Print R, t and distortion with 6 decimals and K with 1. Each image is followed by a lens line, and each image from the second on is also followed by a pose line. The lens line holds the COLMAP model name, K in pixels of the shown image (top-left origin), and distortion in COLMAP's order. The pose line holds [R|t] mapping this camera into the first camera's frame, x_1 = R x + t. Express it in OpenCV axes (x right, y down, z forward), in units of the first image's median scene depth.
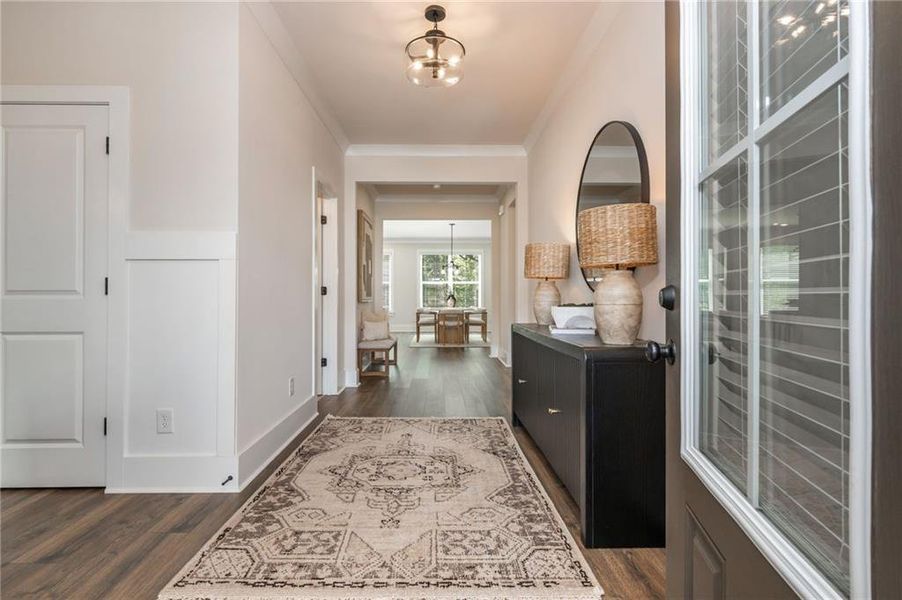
lens RADIAL K [[458.3, 0, 447.4], [0, 458.3, 293.8], [0, 0, 1]] dist [-0.001271, -0.000997]
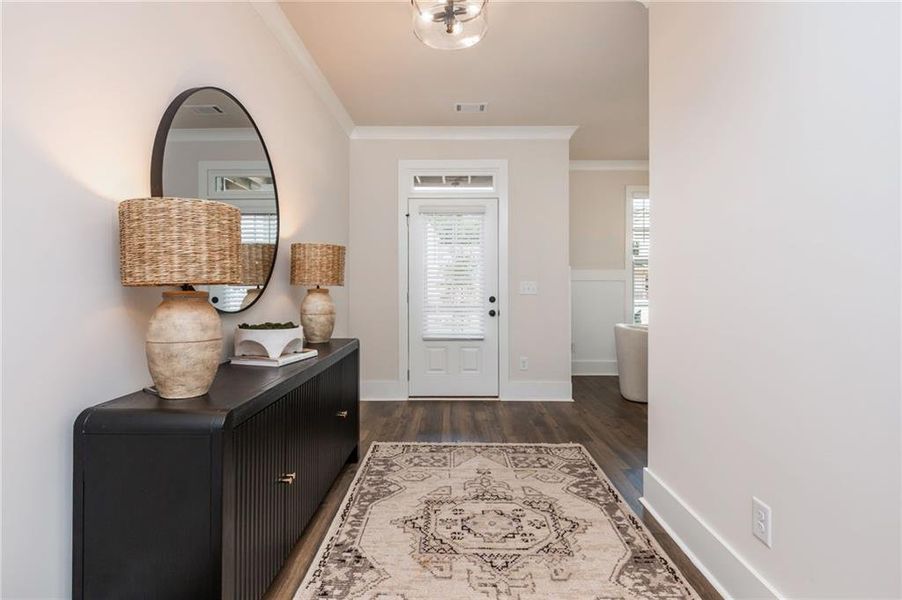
lens RADIAL K [[458.3, 0, 447.4], [0, 458.3, 293.8], [0, 0, 1]] dist [-0.001271, -0.000997]
pose [[-0.999160, 0.000818, 0.040965, -0.062378], [0.001328, 0.999922, 0.012428, -0.043822], [-0.040952, 0.012472, -0.999083, 2.029251]]
